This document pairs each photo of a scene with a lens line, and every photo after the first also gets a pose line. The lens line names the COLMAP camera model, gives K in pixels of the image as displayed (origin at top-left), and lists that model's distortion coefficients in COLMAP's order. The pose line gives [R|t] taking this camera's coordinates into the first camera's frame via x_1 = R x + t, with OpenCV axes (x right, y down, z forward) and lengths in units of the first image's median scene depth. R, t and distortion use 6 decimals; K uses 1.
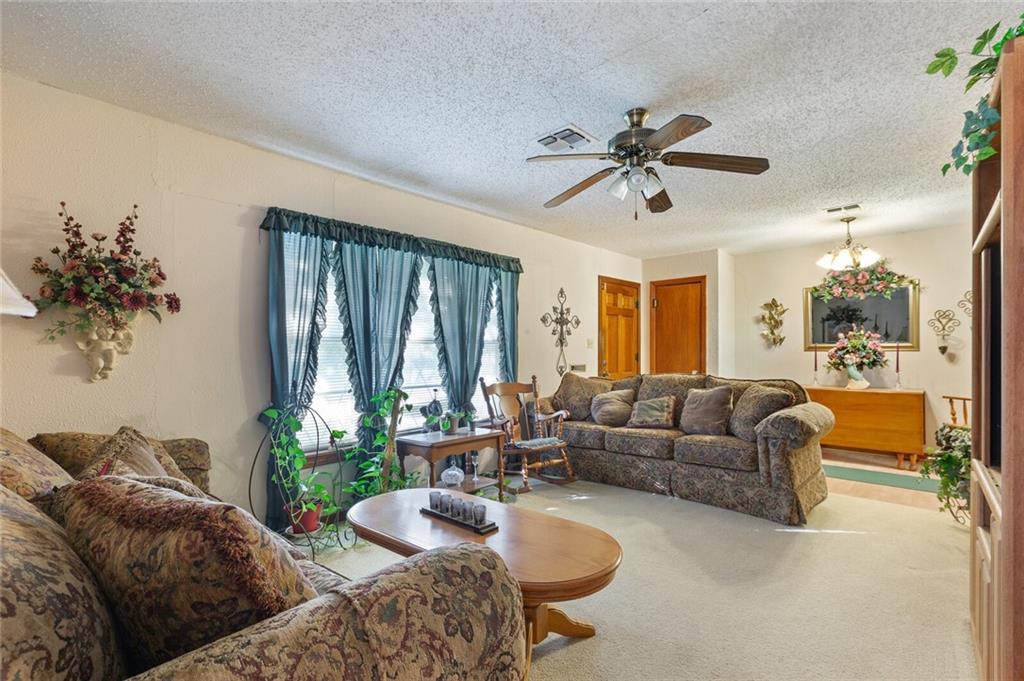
lens RADIAL K [[442.7, 0, 531.0], [0, 442.7, 343.8], [0, 0, 1]] dist [0.001308, 0.000221]
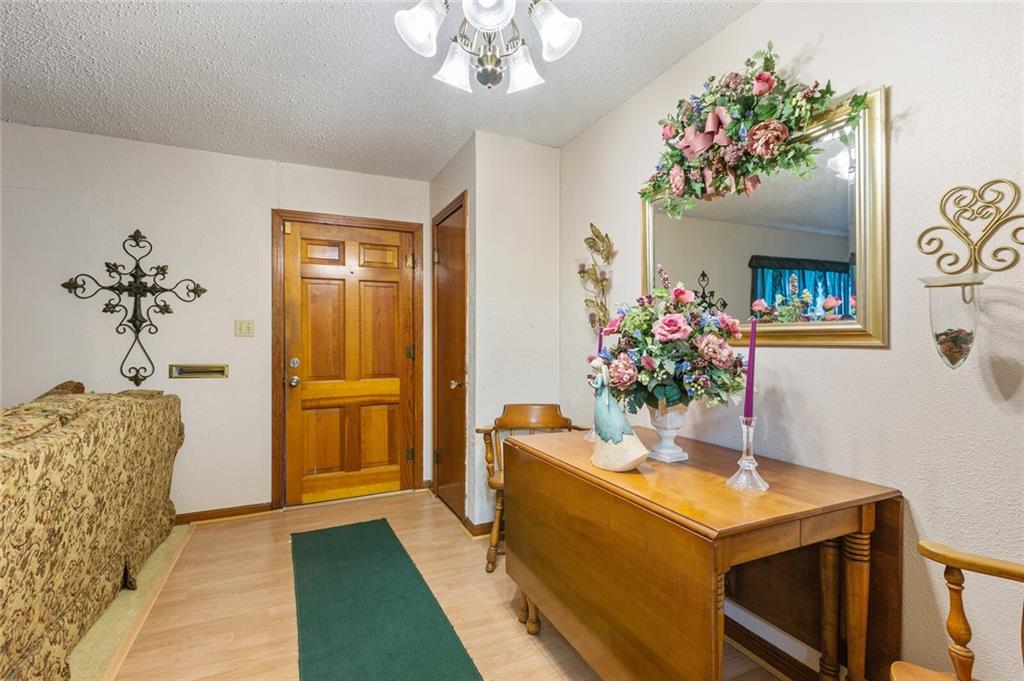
lens RADIAL K [[465.8, 0, 512.9], [0, 465.8, 333.8], [0, 0, 1]] dist [0.001805, 0.000104]
pose [[0.924117, 0.000747, -0.382109, 0.754777], [0.000257, 0.999997, 0.002577, 0.005824], [0.382109, -0.002480, 0.924114, 0.632345]]
